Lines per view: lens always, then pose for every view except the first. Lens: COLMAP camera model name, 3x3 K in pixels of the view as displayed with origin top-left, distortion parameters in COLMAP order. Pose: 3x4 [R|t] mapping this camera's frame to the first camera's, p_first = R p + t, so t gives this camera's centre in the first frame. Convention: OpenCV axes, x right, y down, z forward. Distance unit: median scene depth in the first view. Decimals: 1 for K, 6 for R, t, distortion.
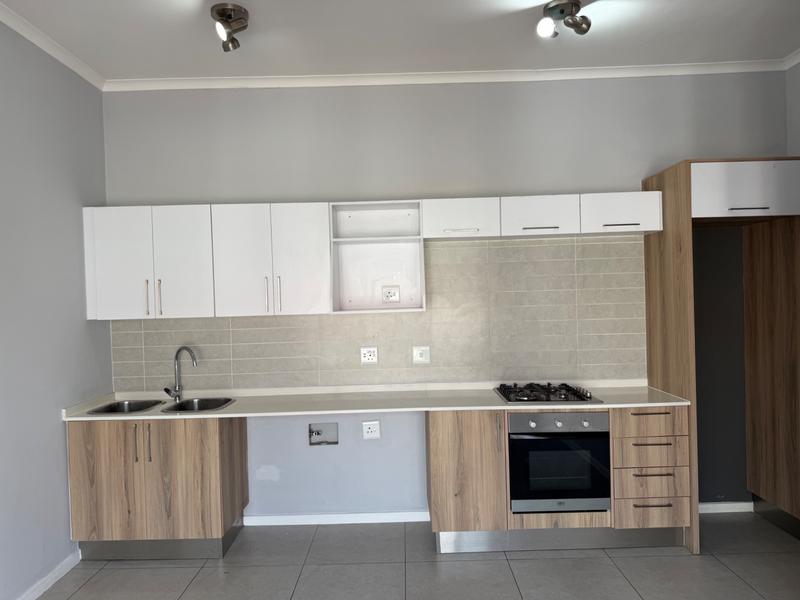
lens RADIAL K [[556.7, 0, 400.0], [0, 556.7, 300.0], [0, 0, 1]] dist [0.092422, -0.138277]
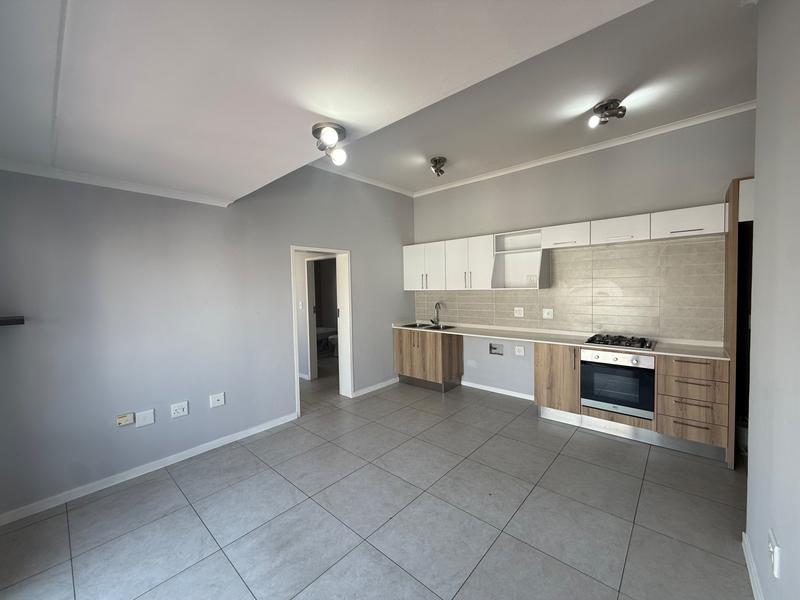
lens RADIAL K [[319.0, 0, 400.0], [0, 319.0, 300.0], [0, 0, 1]] dist [-0.000666, 0.000127]
pose [[0.745526, 0.038276, -0.665377, 0.400293], [-0.003993, 0.998588, 0.052970, 0.001621], [0.666465, -0.036834, 0.744626, -0.093401]]
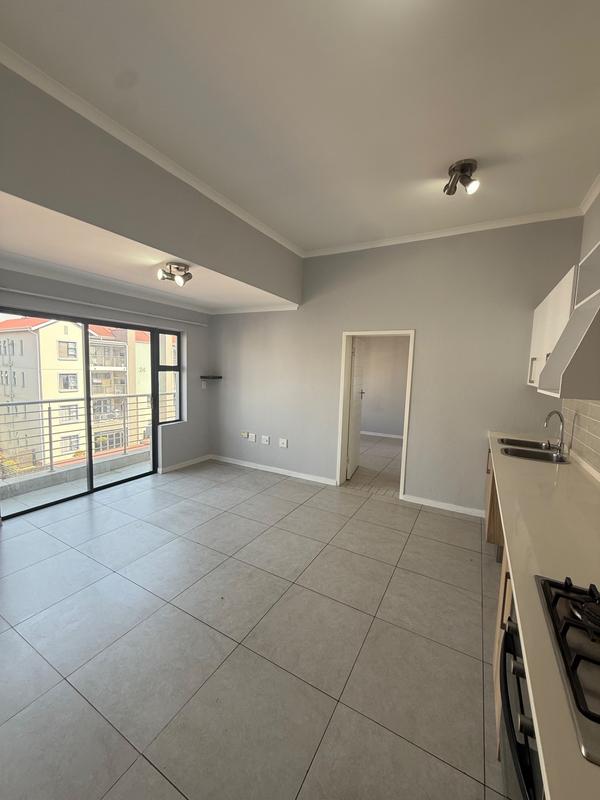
lens RADIAL K [[319.0, 0, 300.0], [0, 319.0, 400.0], [0, 0, 1]] dist [-0.000666, 0.000127]
pose [[-0.489766, 0.098397, -0.866284, 0.535926], [-0.028307, 0.991292, 0.128600, -0.020622], [0.871394, 0.087506, -0.482716, 0.914011]]
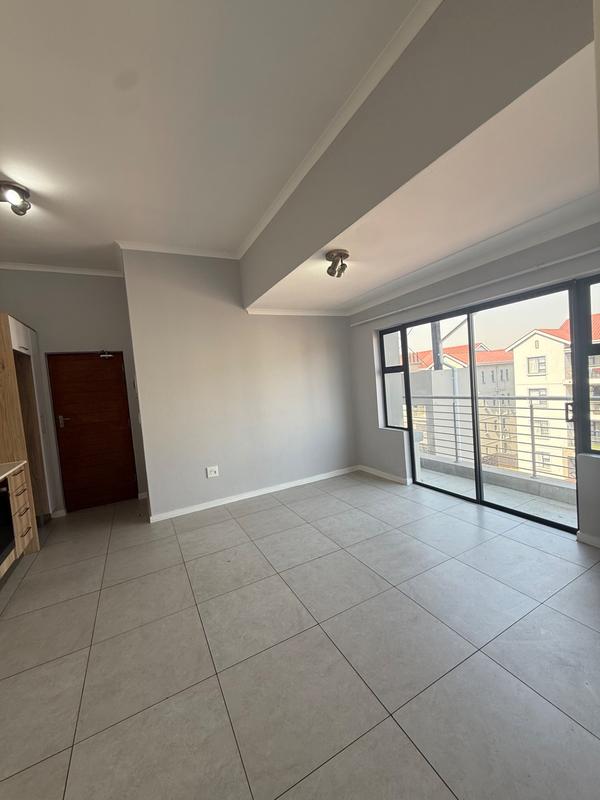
lens RADIAL K [[319.0, 0, 300.0], [0, 319.0, 400.0], [0, 0, 1]] dist [-0.000666, 0.000127]
pose [[-0.458266, 0.009444, 0.888765, -0.646907], [0.104294, 0.993607, 0.043218, 0.046546], [-0.882675, 0.112498, -0.456321, 0.671644]]
